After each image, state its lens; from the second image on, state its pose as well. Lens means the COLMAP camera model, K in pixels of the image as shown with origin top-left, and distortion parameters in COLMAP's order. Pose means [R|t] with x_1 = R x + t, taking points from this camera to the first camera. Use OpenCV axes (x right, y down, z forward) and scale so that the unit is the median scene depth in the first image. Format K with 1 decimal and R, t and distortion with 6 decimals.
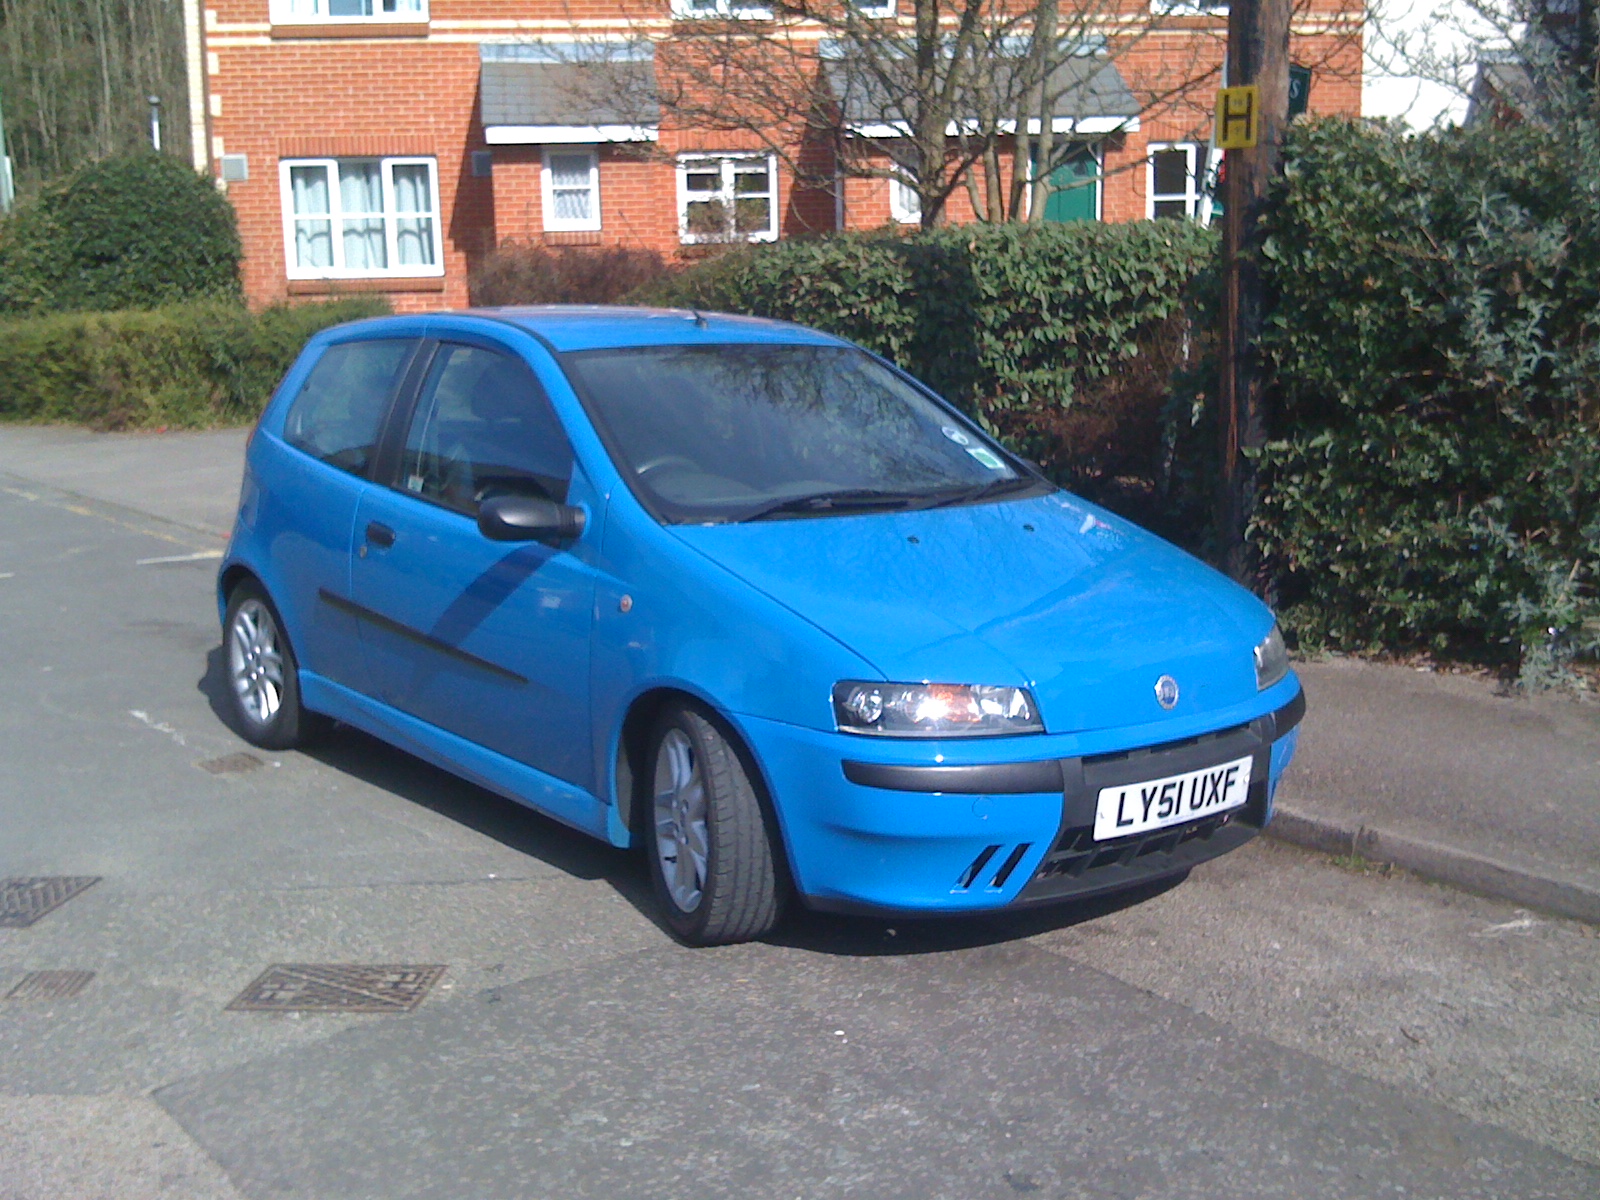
lens RADIAL K [[1686.3, 0, 792.8], [0, 1686.3, 553.1], [0, 0, 1]] dist [0.171147, -0.525549]
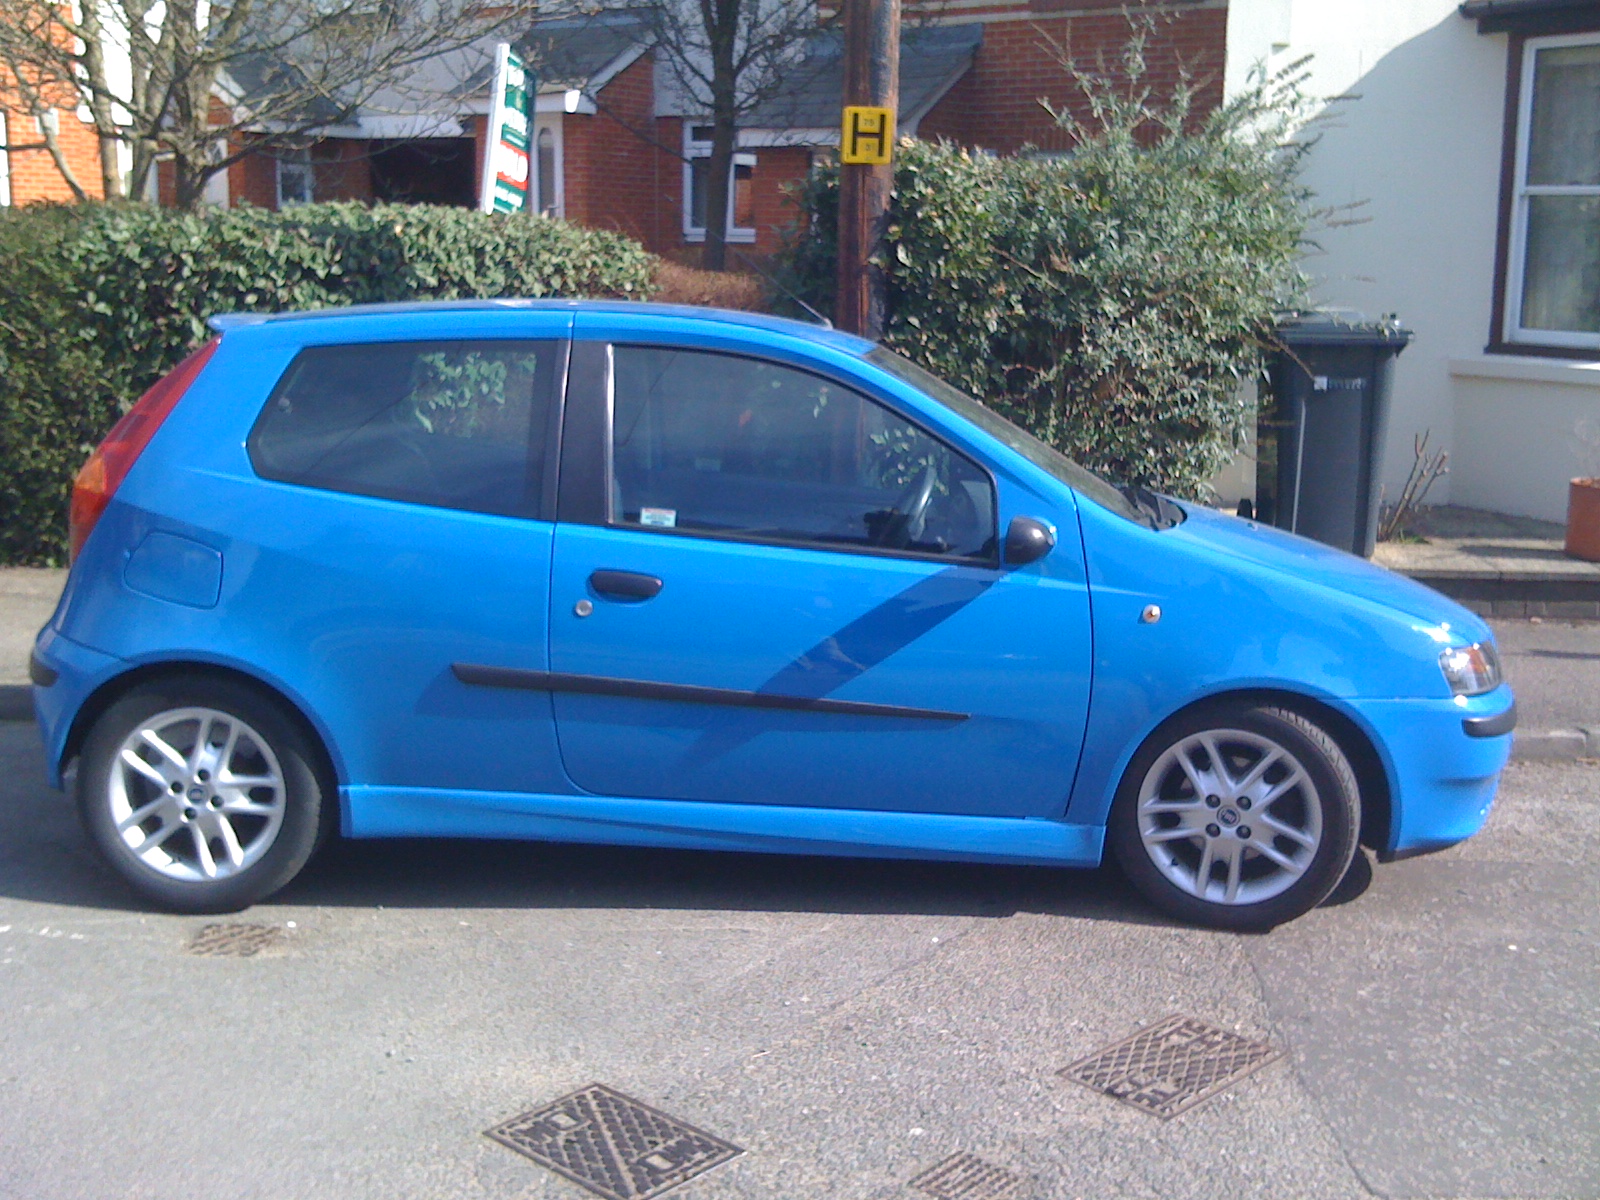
lens RADIAL K [[1686.3, 0, 792.8], [0, 1686.3, 553.1], [0, 0, 1]] dist [0.171147, -0.525549]
pose [[0.667948, -0.094489, 0.738185, -0.445562], [0.087423, 0.995002, 0.048256, -0.032695], [-0.739055, 0.032302, 0.672870, 0.226757]]
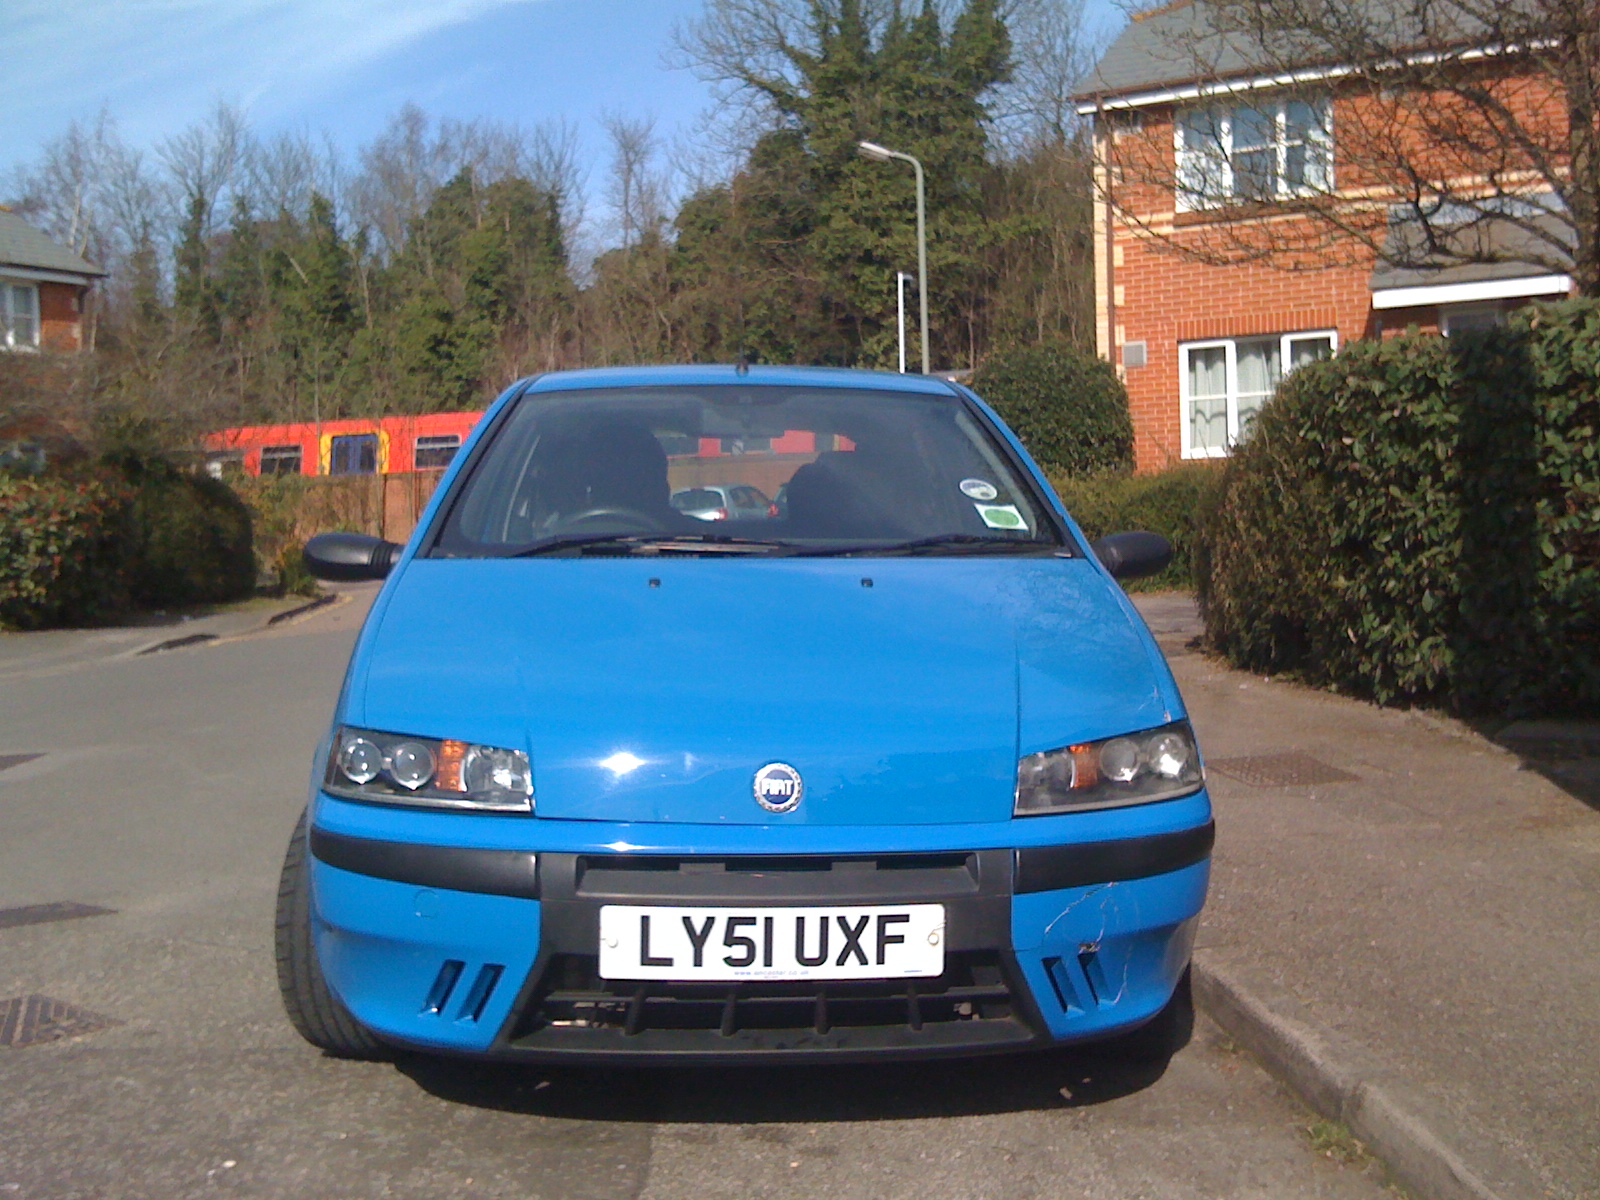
lens RADIAL K [[1686.3, 0, 792.8], [0, 1686.3, 553.1], [0, 0, 1]] dist [0.171147, -0.525549]
pose [[0.822318, 0.008950, -0.568957, 0.267874], [-0.076873, 0.992457, -0.095493, 0.023113], [0.563811, 0.122263, 0.816804, 0.186254]]
